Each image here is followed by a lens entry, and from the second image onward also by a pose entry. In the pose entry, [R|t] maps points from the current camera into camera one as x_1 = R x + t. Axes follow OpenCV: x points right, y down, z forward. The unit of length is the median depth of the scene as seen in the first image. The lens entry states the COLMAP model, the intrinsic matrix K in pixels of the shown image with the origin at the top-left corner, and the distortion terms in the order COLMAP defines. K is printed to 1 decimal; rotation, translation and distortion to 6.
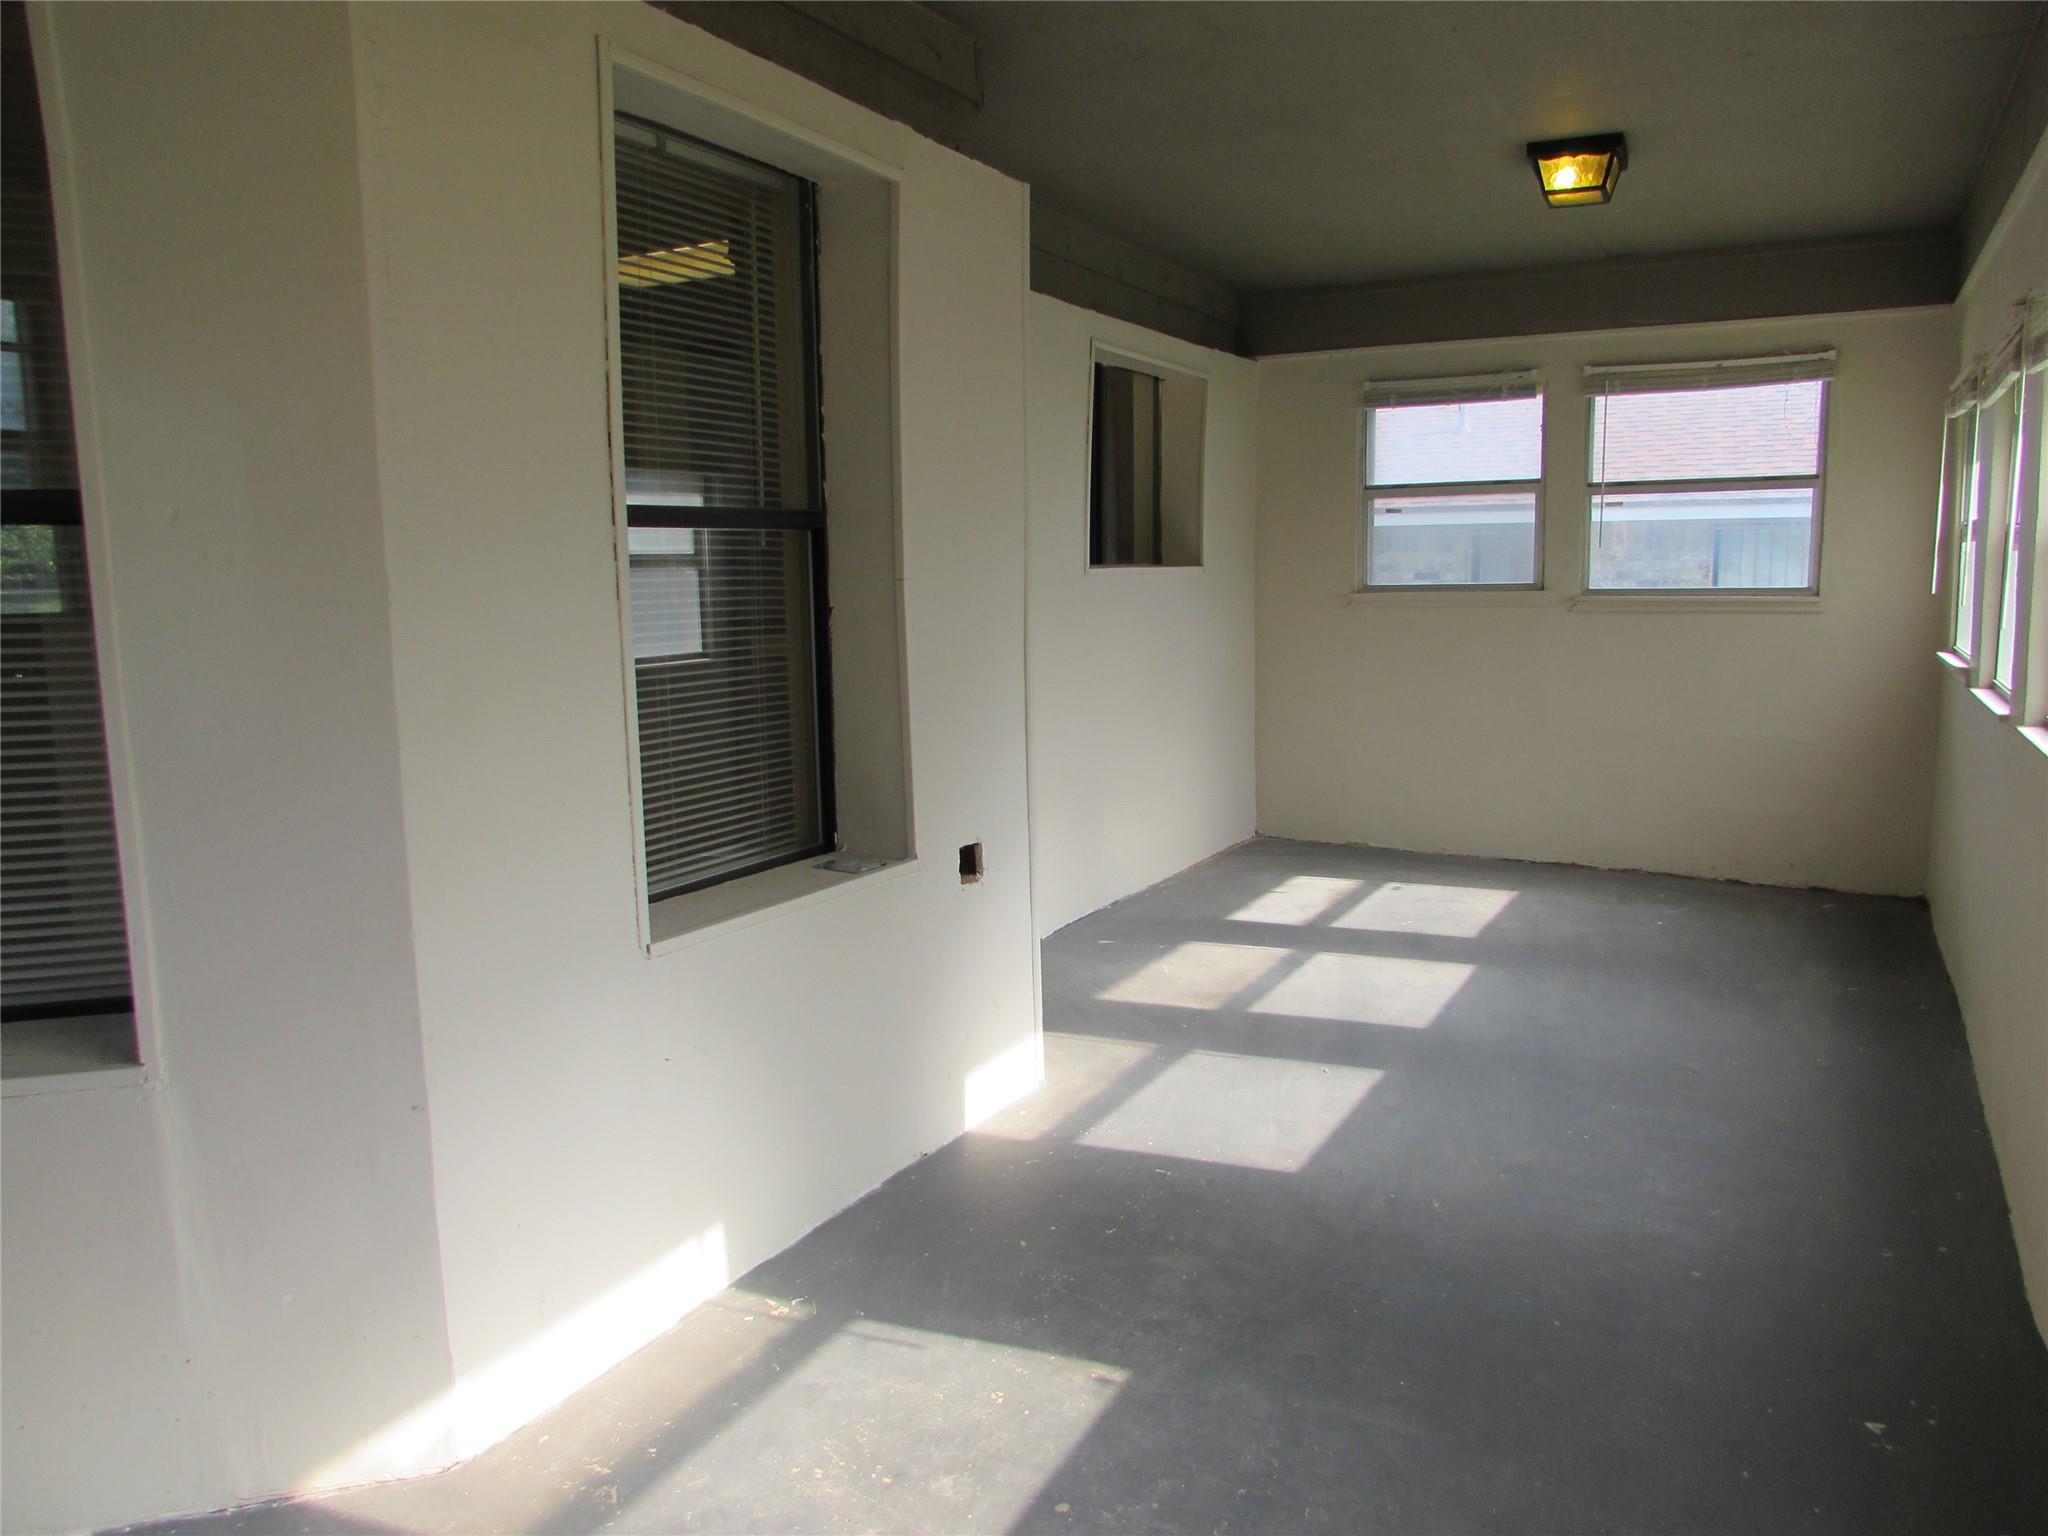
lens RADIAL K [[1451.1, 0, 1021.9], [0, 1451.1, 714.9], [0, 0, 1]] dist [-0.005954, -0.000372]
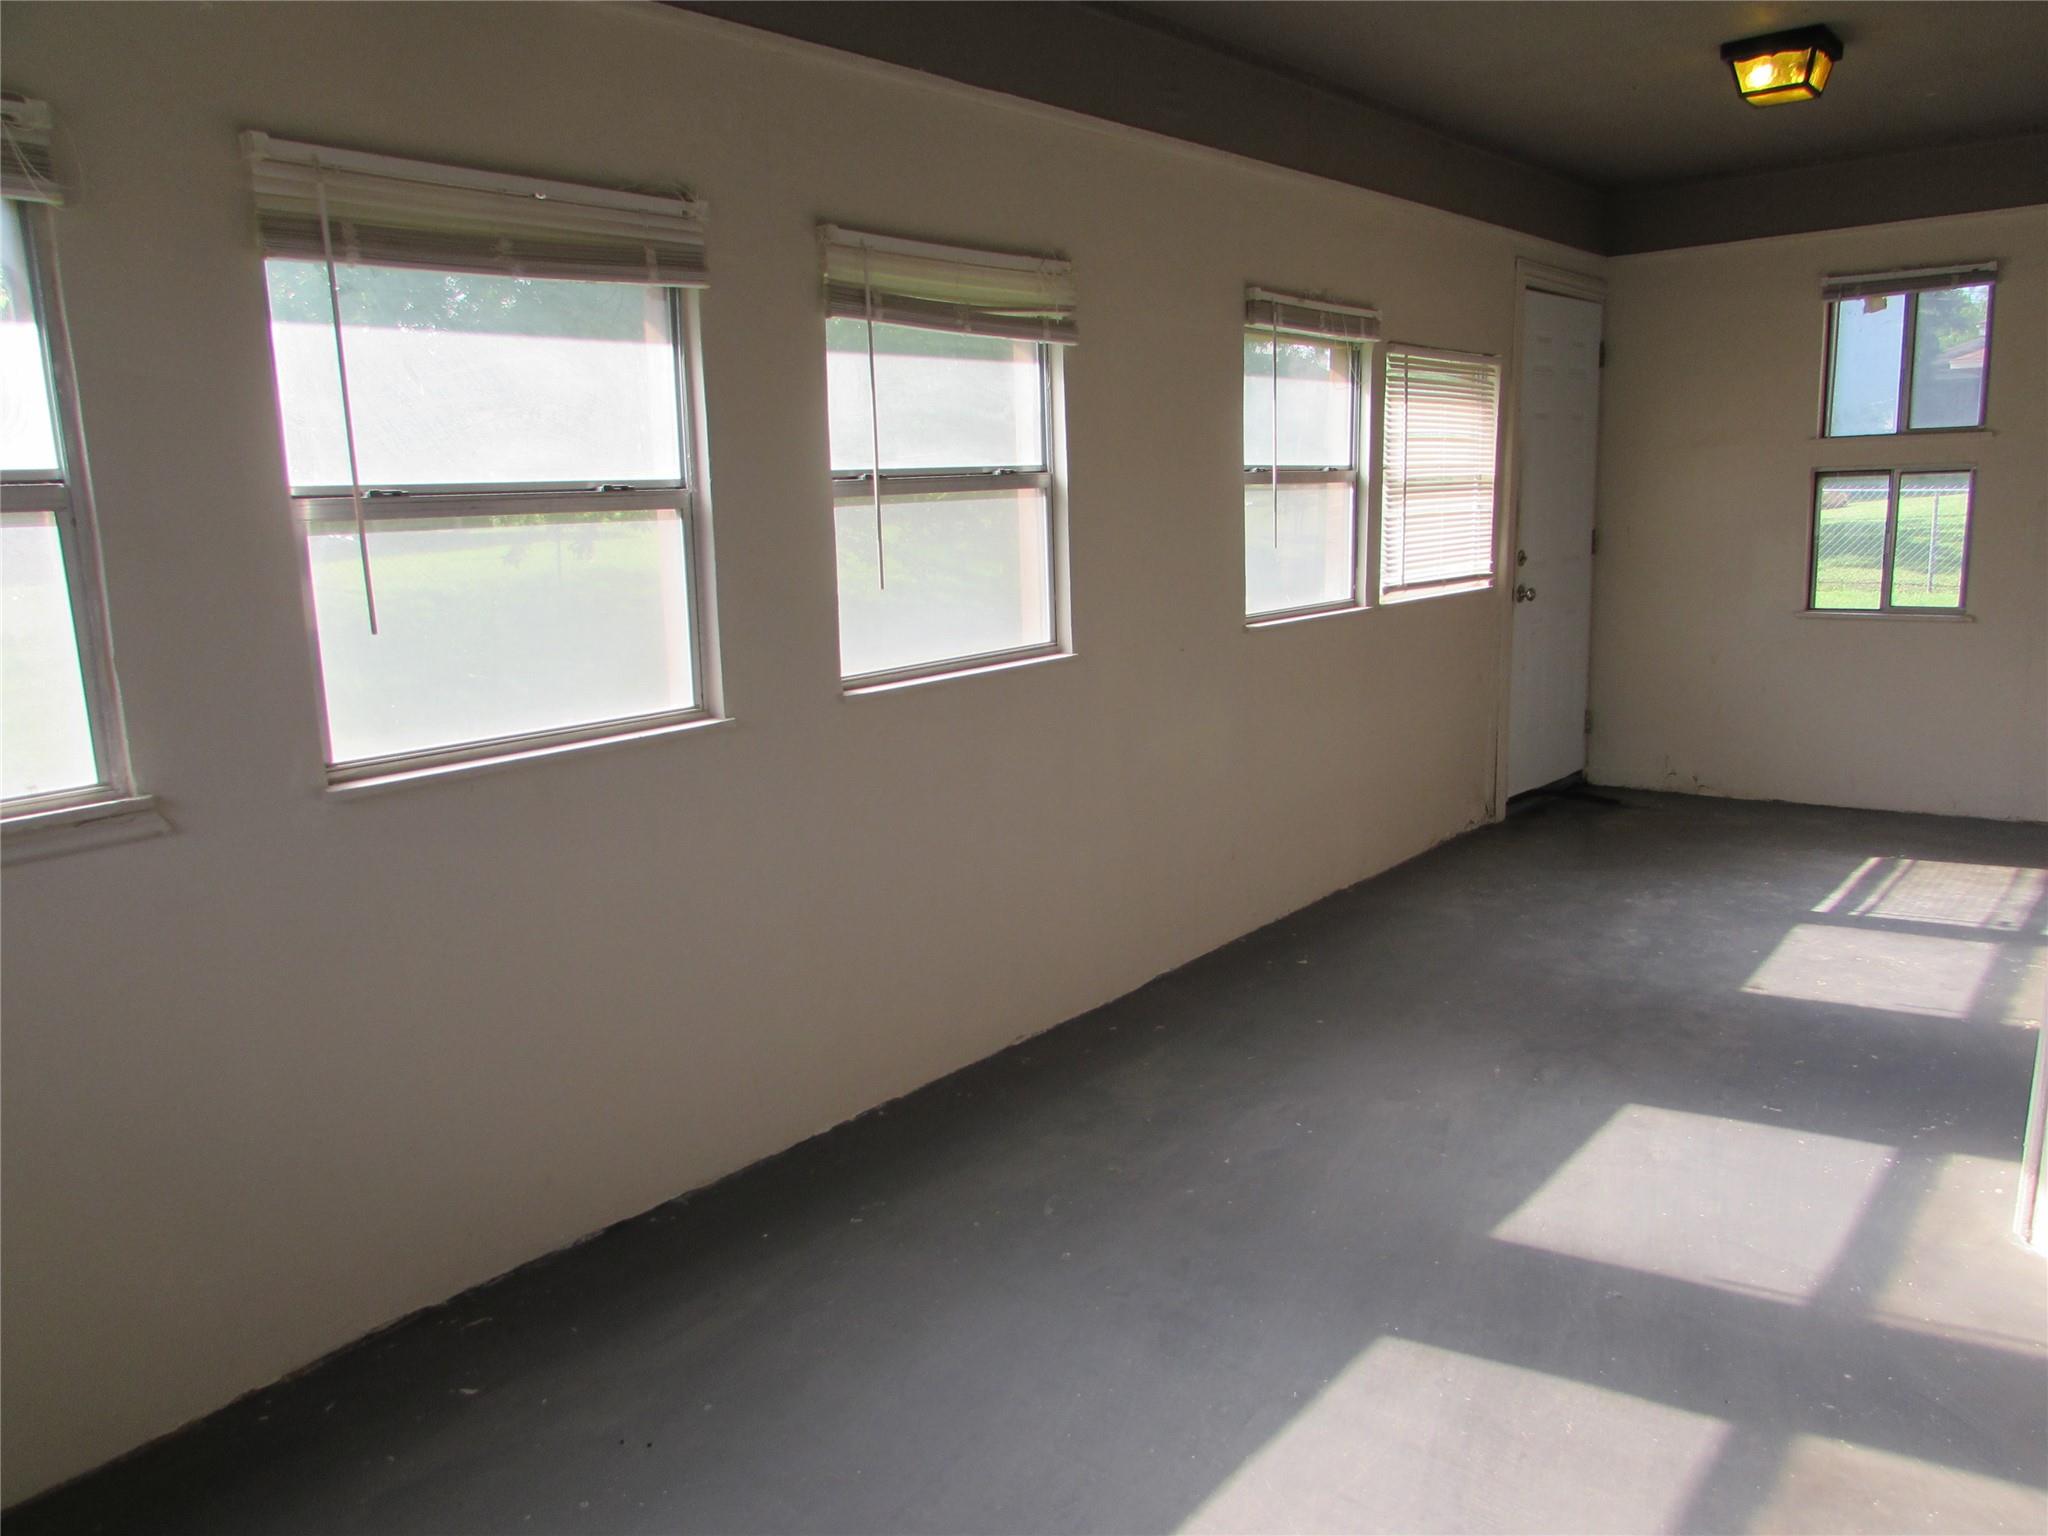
lens RADIAL K [[1439.1, 0, 1031.7], [0, 1439.1, 779.0], [0, 0, 1]] dist [-0.027957, -0.000179]
pose [[-0.977003, 0.010057, 0.212990, 0.358645], [0.073120, 0.954121, 0.290355, -0.201103], [-0.200298, 0.299251, -0.932914, 1.832017]]
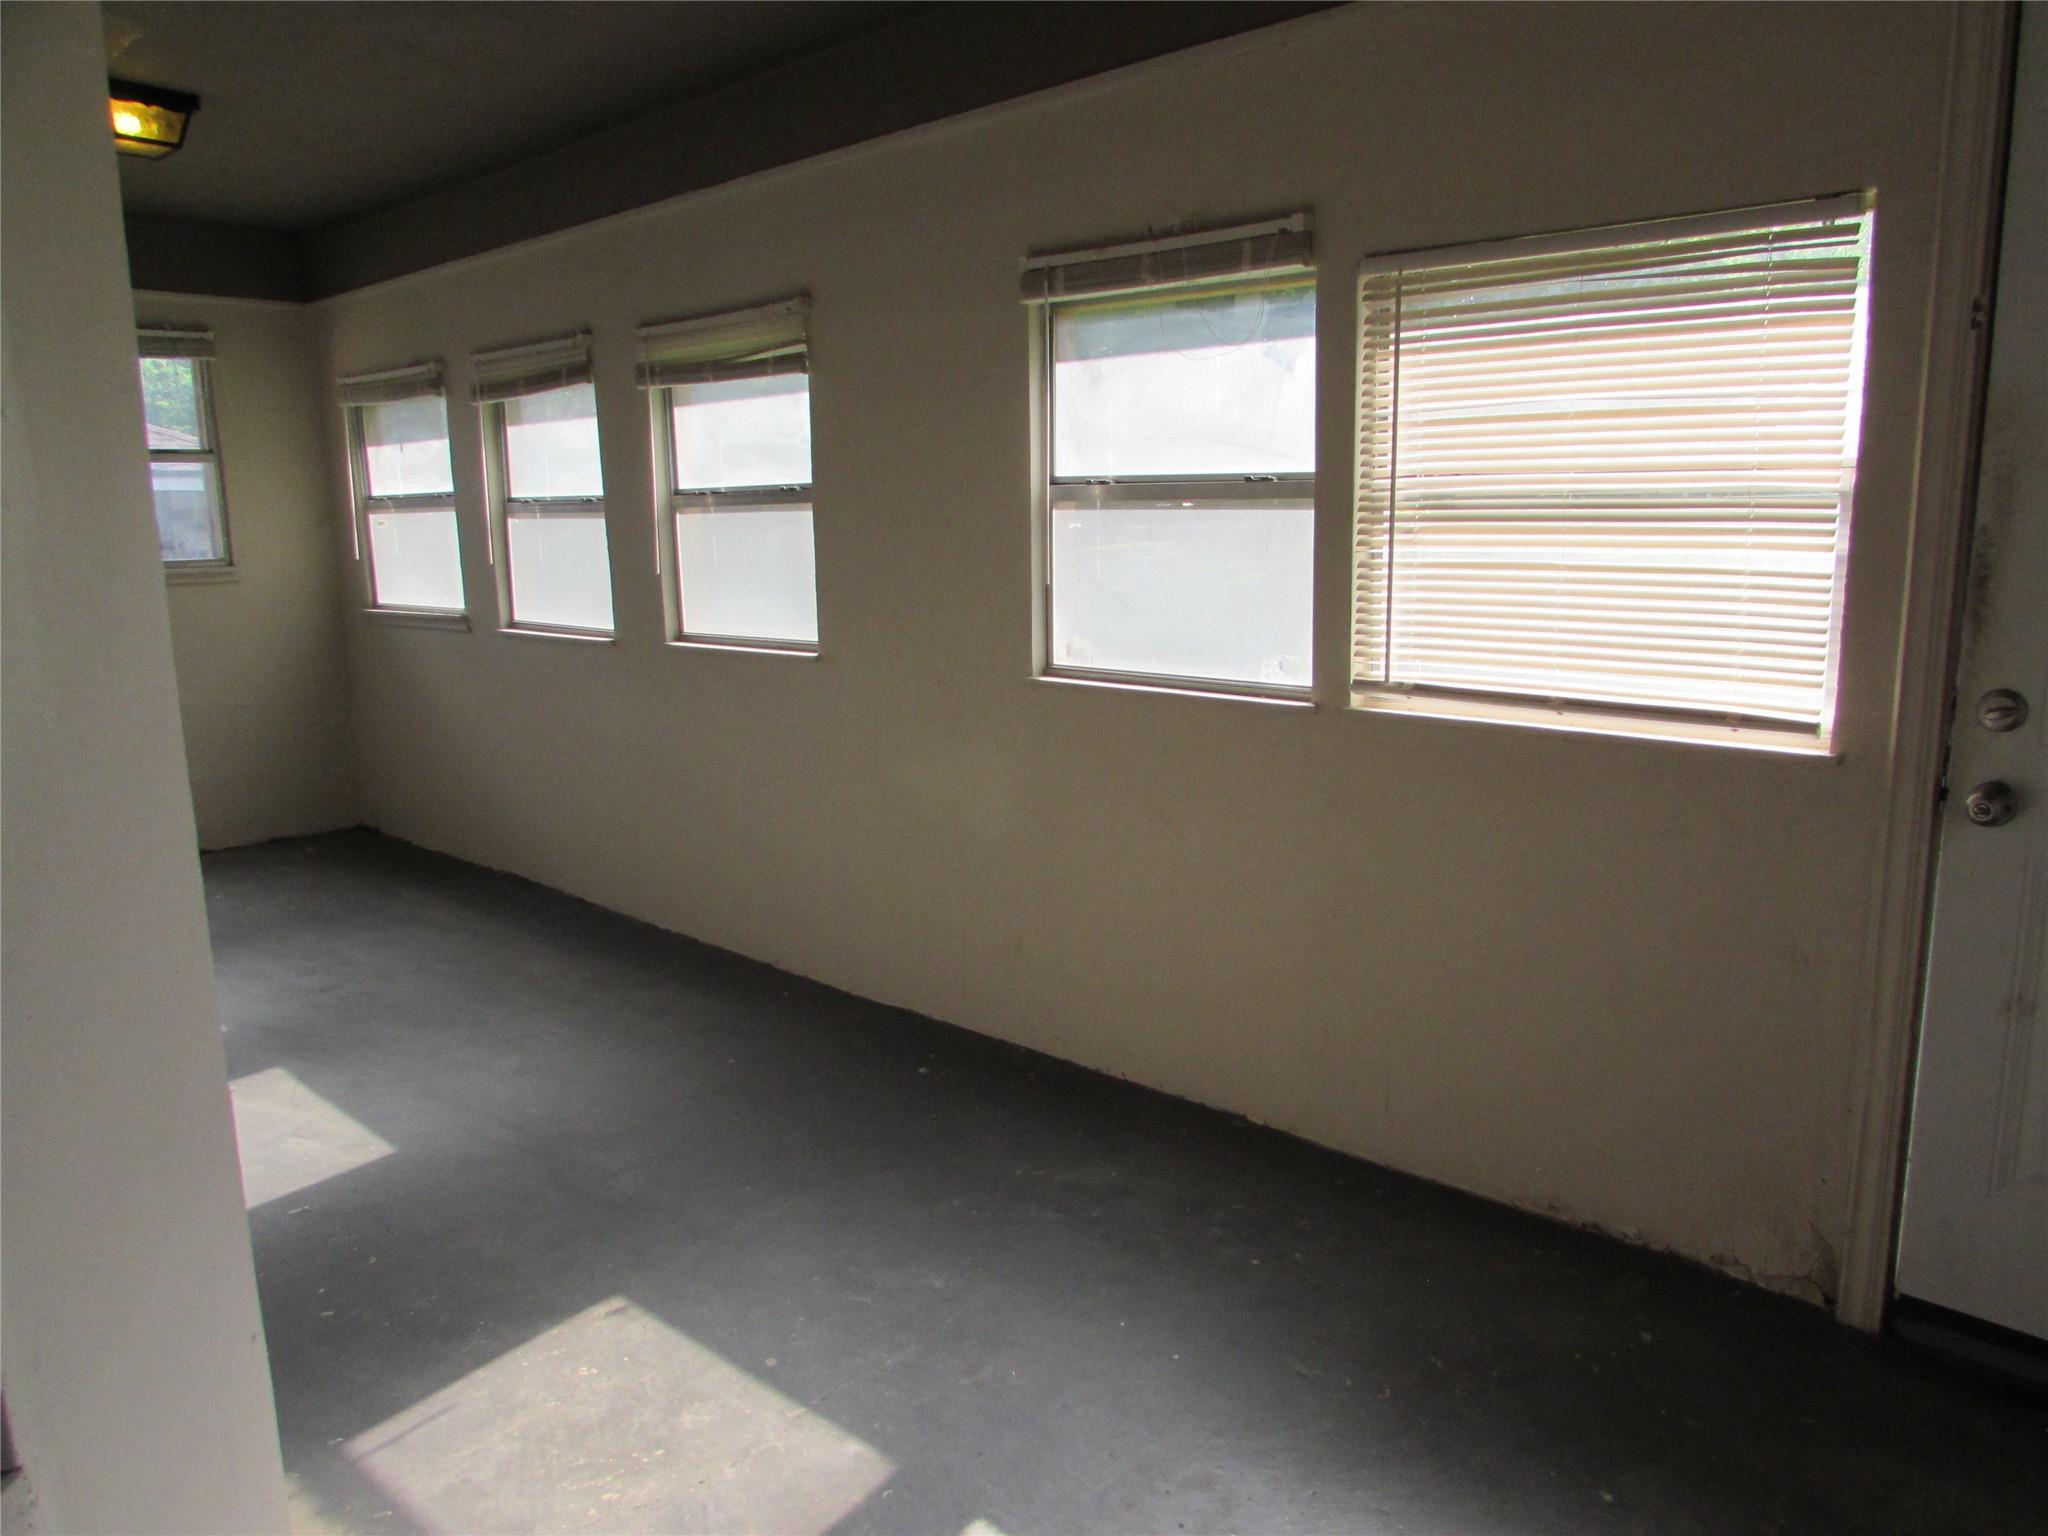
lens RADIAL K [[1461.5, 0, 1024.0], [0, 1461.5, 768.0], [0, 0, 1]] dist [-0.029014, 0.000776]
pose [[0.253083, -0.162245, 0.953743, -0.572699], [0.114643, 0.983921, 0.136957, -0.025605], [-0.960628, 0.074679, 0.267614, 0.290210]]
